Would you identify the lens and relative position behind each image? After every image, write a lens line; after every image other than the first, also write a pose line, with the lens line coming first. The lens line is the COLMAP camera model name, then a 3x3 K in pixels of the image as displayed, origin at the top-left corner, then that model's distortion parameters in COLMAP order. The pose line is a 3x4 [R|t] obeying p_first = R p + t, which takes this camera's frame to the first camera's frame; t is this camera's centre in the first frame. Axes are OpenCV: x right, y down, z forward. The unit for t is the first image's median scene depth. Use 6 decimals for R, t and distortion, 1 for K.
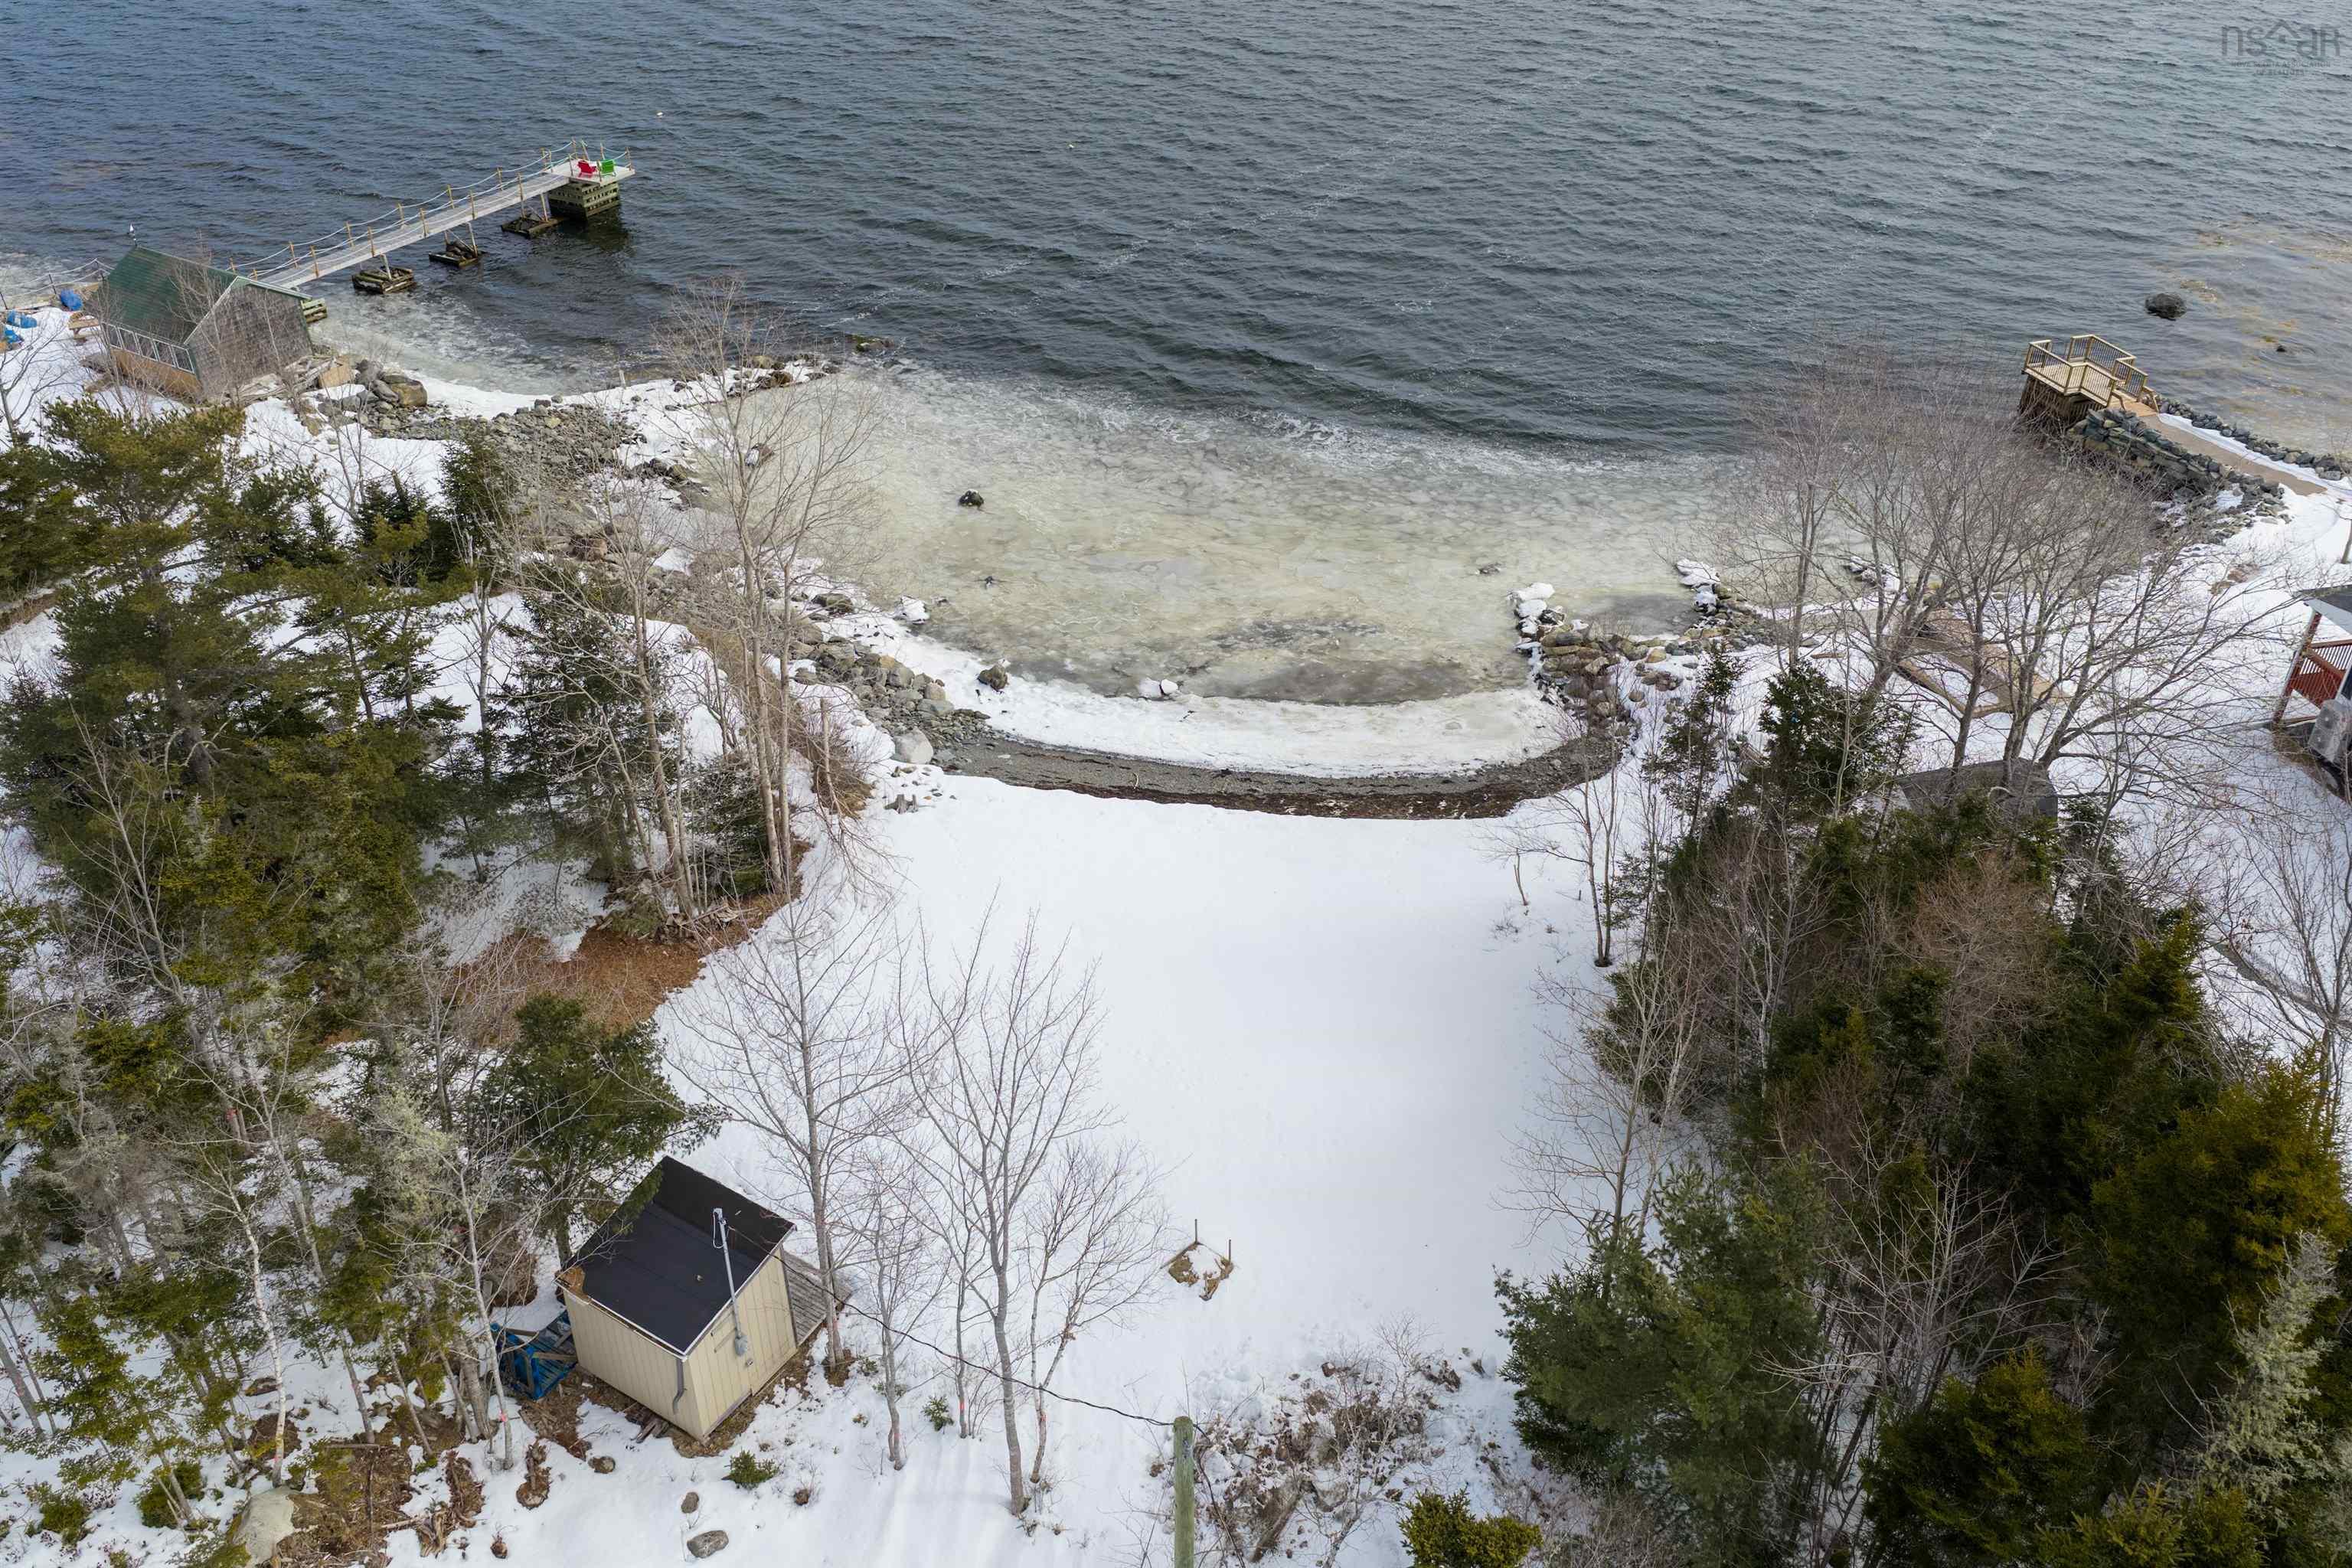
lens RADIAL K [[1893.3, 0, 1174.5], [0, 1893.3, 788.9], [0, 0, 1]] dist [0.014494, -0.002933]
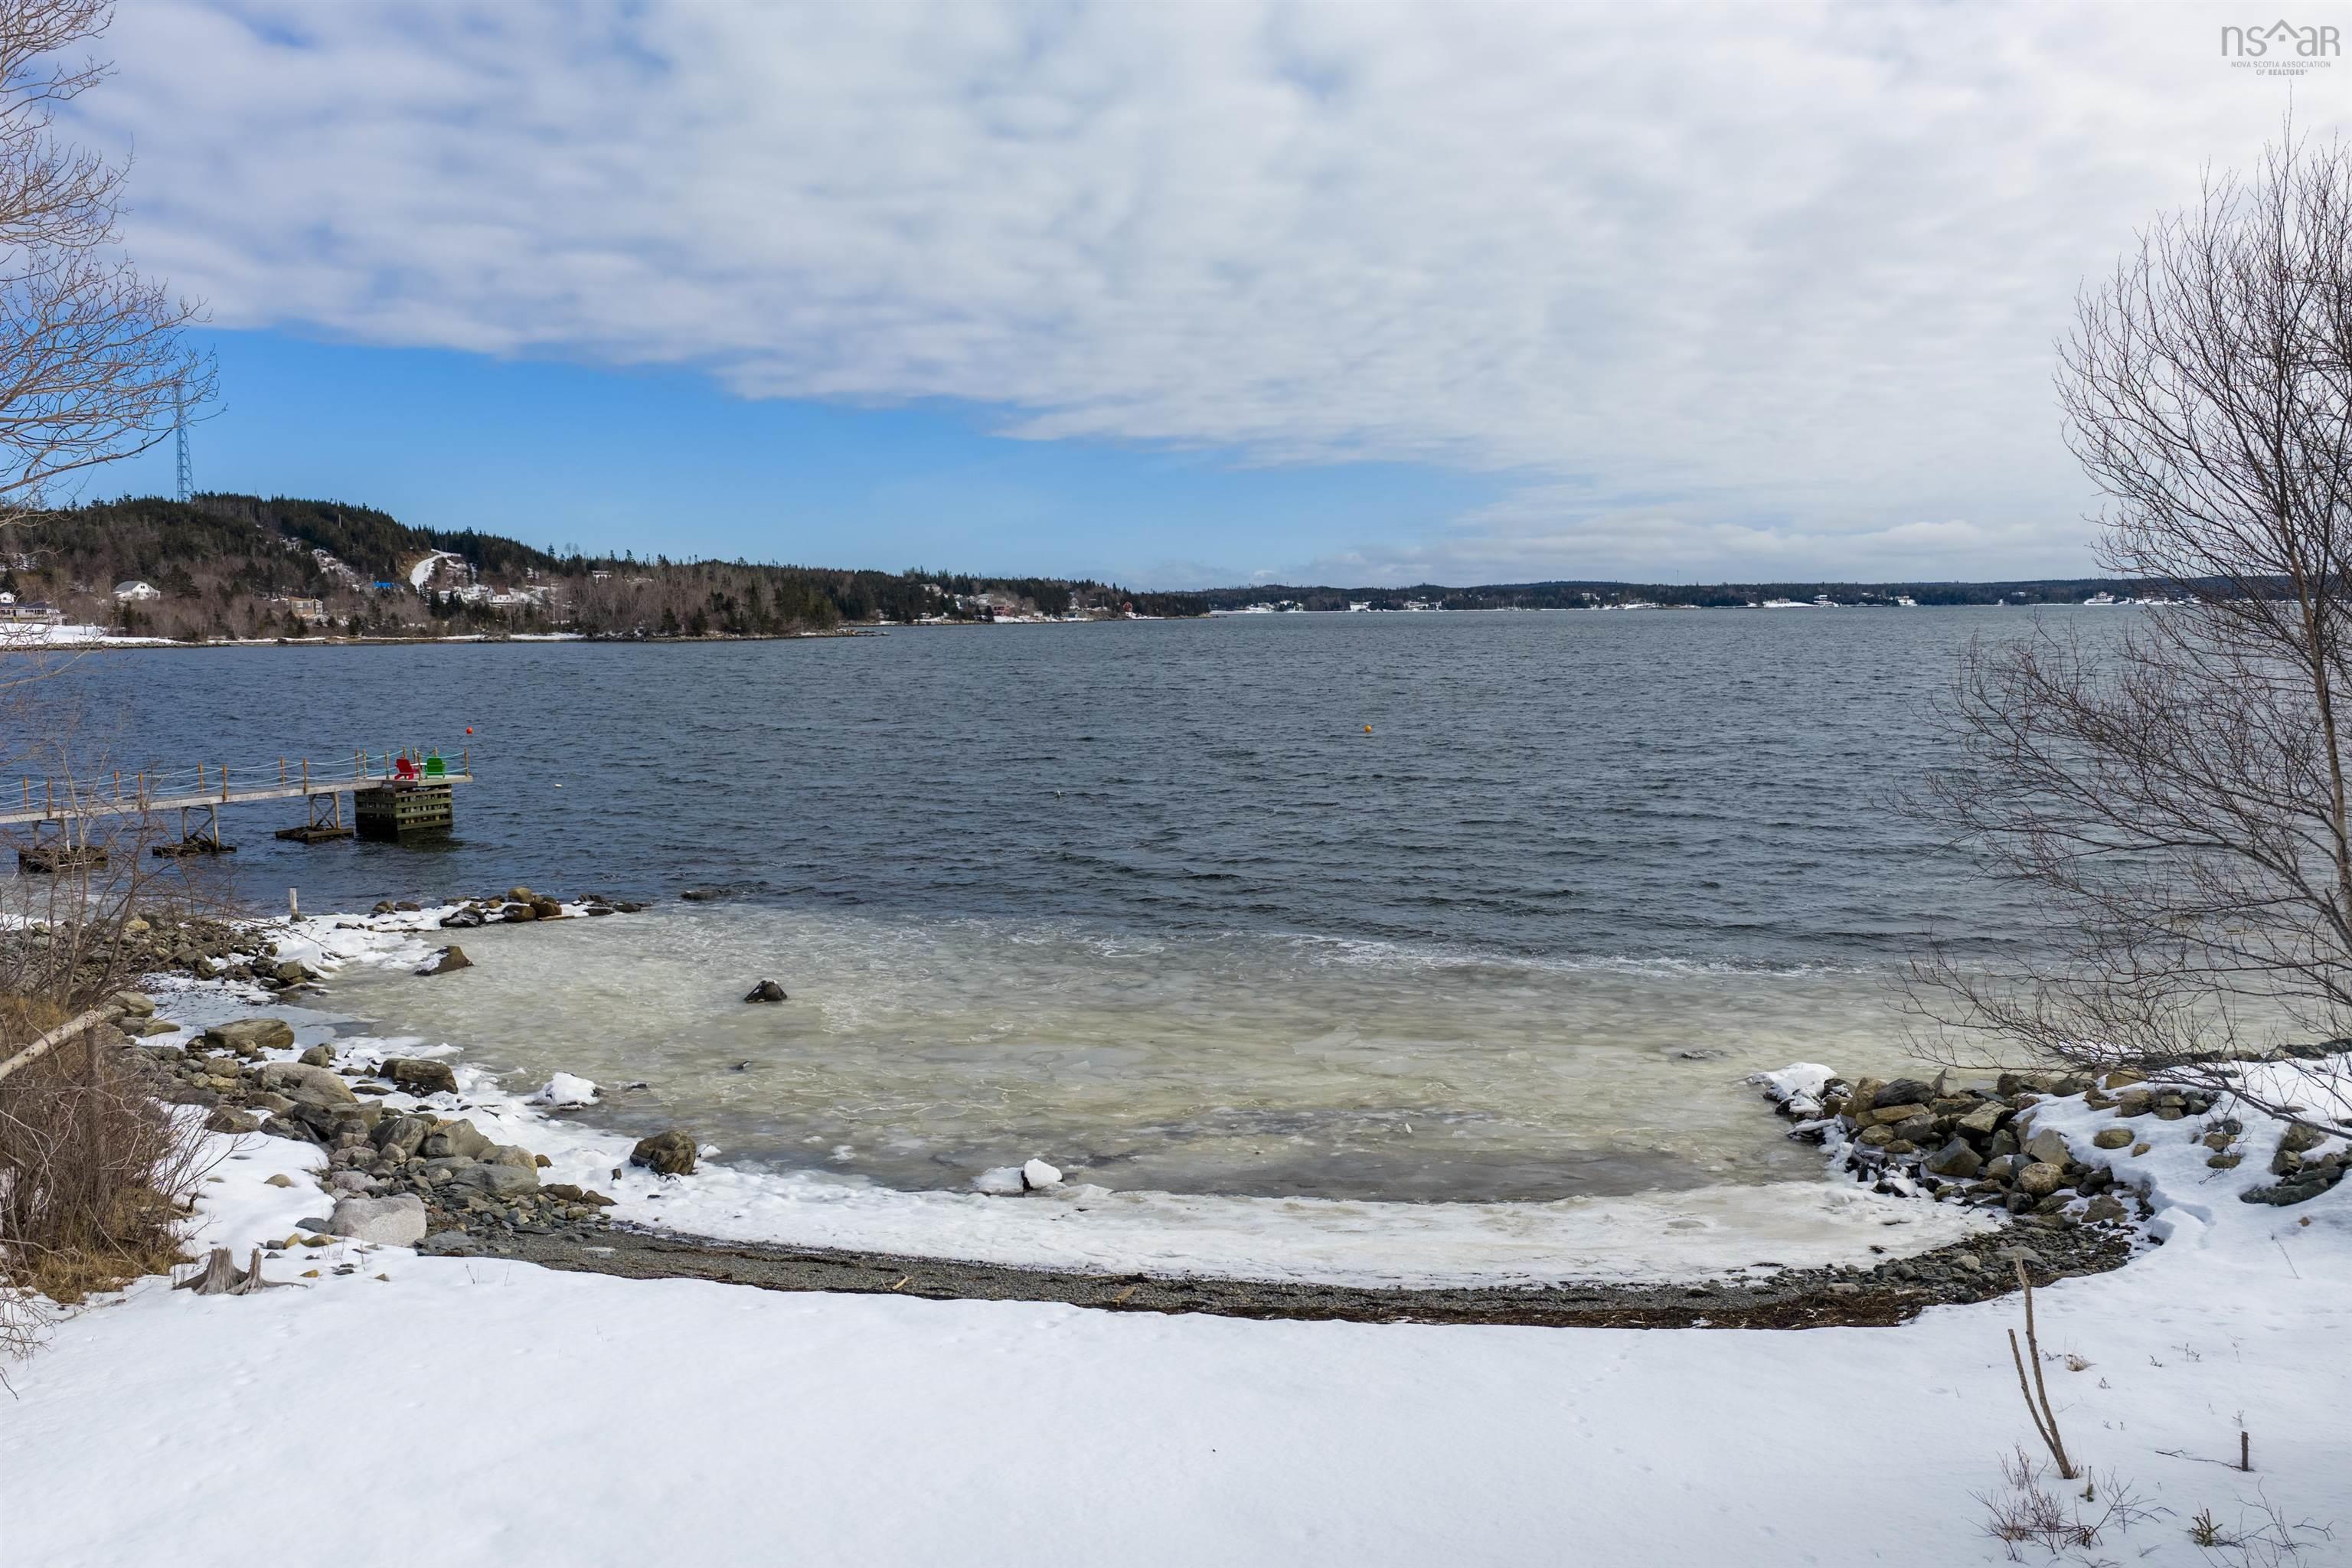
lens RADIAL K [[1893.3, 0, 1175.0], [0, 1893.3, 781.0], [0, 0, 1]] dist [0.014494, -0.002933]
pose [[0.998860, -0.017765, -0.044311, 0.051060], [-0.007039, 0.863227, -0.504767, 0.094712], [0.047218, 0.504503, 0.862118, 0.556432]]
